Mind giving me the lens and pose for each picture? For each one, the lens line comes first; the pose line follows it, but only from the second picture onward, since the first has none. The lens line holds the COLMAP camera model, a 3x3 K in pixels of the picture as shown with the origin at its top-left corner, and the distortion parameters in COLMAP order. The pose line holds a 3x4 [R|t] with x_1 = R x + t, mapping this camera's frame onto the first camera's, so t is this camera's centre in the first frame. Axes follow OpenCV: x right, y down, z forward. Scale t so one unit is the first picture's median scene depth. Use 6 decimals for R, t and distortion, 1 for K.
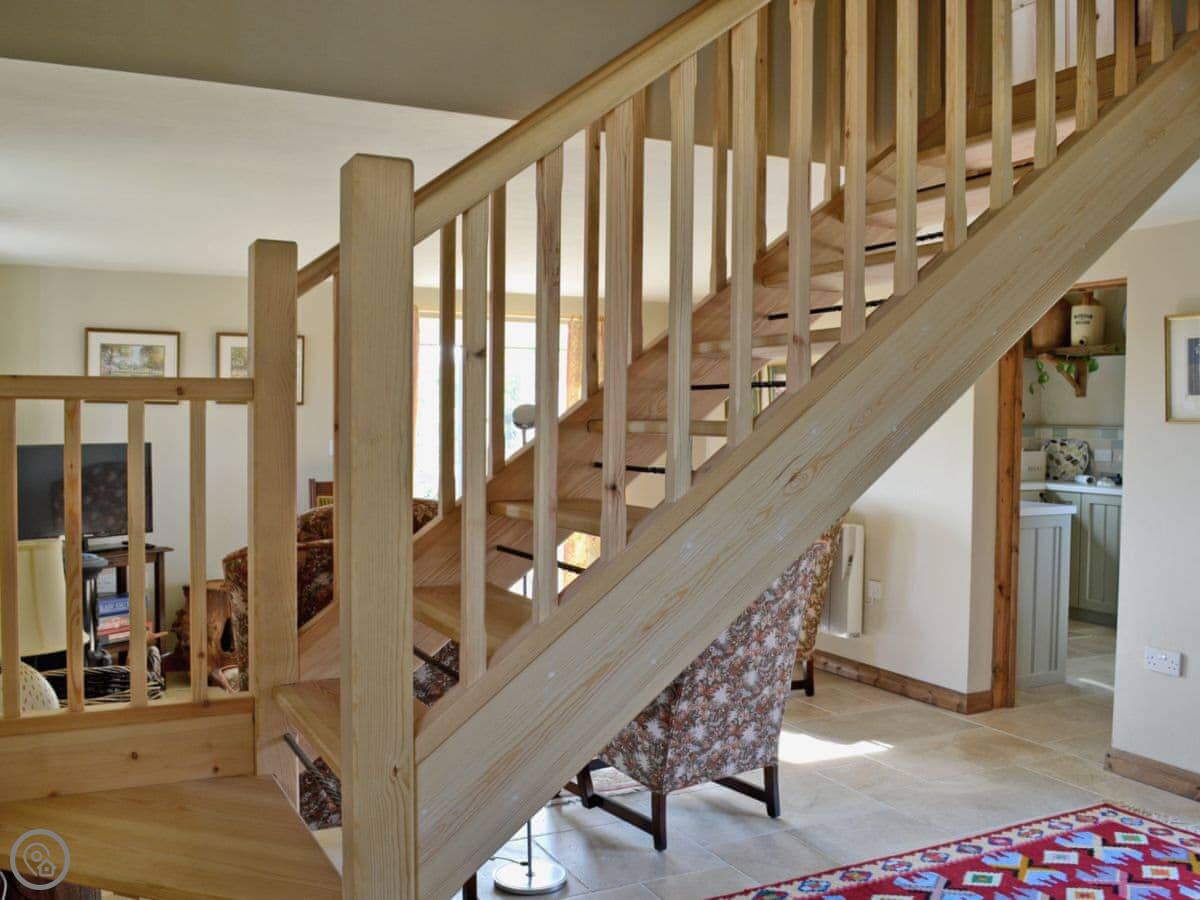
lens RADIAL K [[1115.8, 0, 601.7], [0, 1115.8, 450.8], [0, 0, 1]] dist [-0.099444, 0.000000]
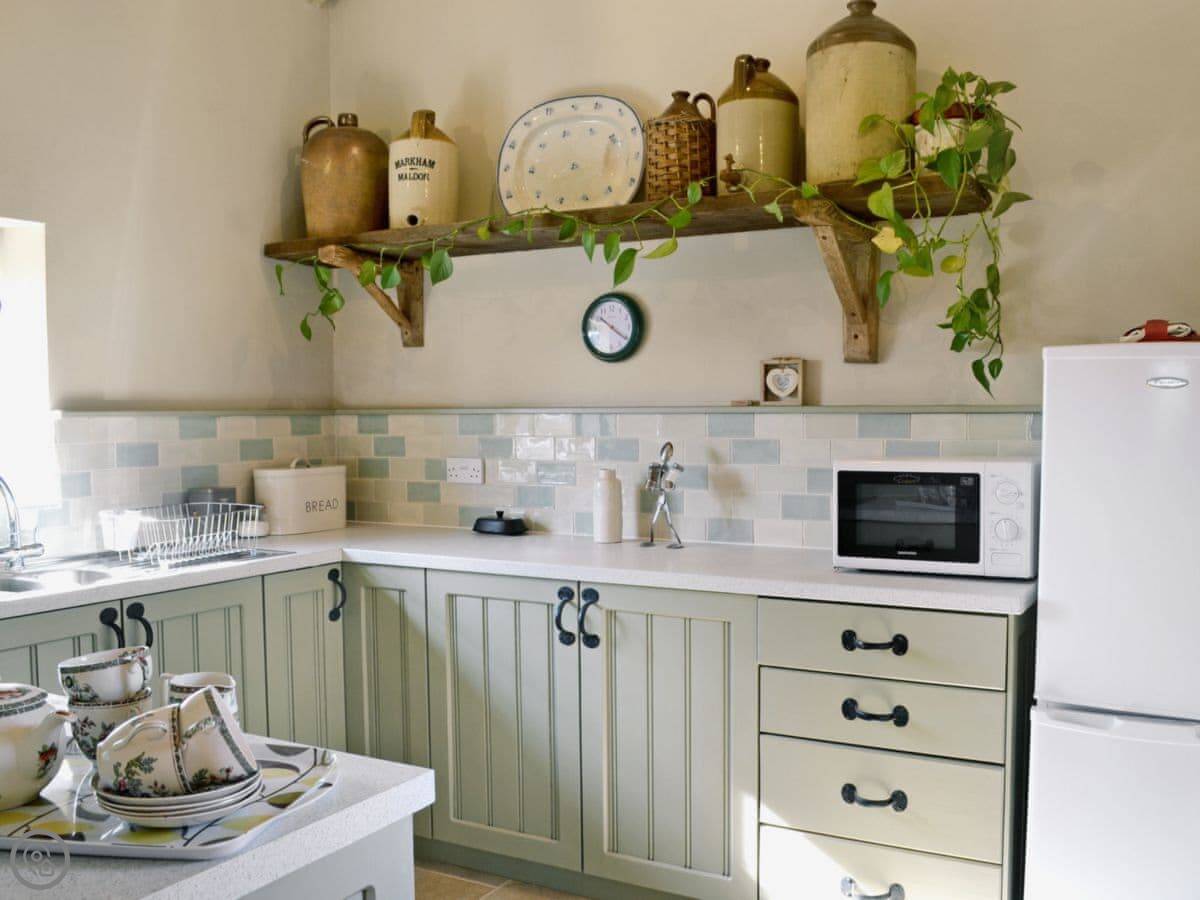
lens RADIAL K [[1115.8, 0, 601.6], [0, 1115.8, 451.2], [0, 0, 1]] dist [-0.099444, 0.000000]
pose [[0.833021, -0.037448, 0.551972, 0.246769], [0.037348, 0.999237, 0.011428, -0.007239], [-0.551979, 0.011095, 0.833784, 0.573527]]
